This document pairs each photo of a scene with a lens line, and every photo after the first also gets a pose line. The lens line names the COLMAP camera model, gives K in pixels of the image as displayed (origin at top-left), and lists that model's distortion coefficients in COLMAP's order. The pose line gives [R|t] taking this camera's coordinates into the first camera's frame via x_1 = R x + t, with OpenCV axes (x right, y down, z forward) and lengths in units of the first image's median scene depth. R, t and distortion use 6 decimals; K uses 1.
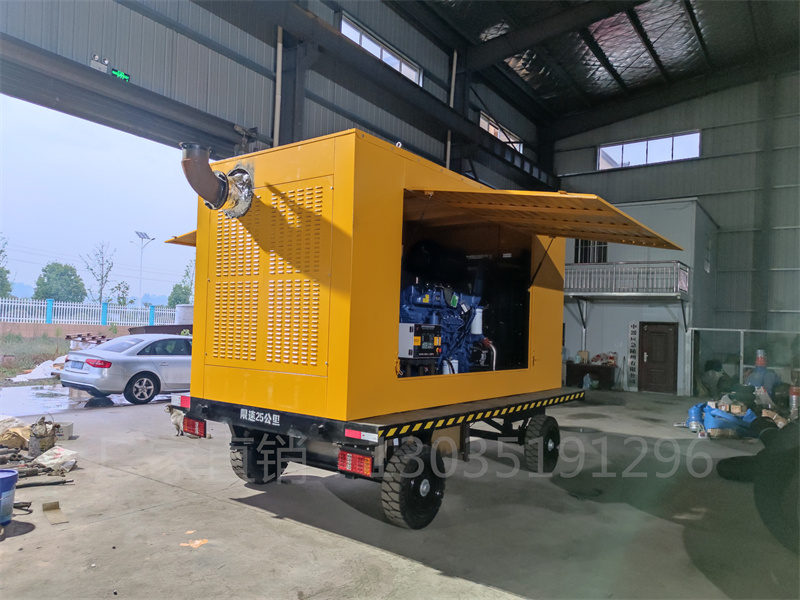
lens RADIAL K [[579.6, 0, 396.6], [0, 579.6, 295.5], [0, 0, 1]] dist [0.032772, -0.004219]
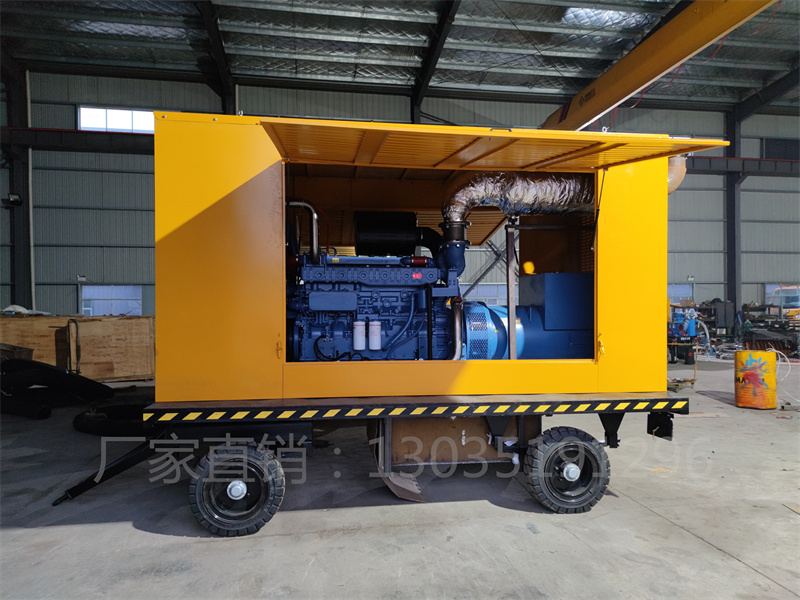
lens RADIAL K [[581.0, 0, 400.0], [0, 581.0, 300.0], [0, 0, 1]] dist [0.042023, -0.029617]
pose [[-0.703273, -0.037634, 0.709923, -0.547632], [-0.069363, 0.997466, -0.015836, 0.054774], [-0.707528, -0.060380, -0.704101, 1.517097]]
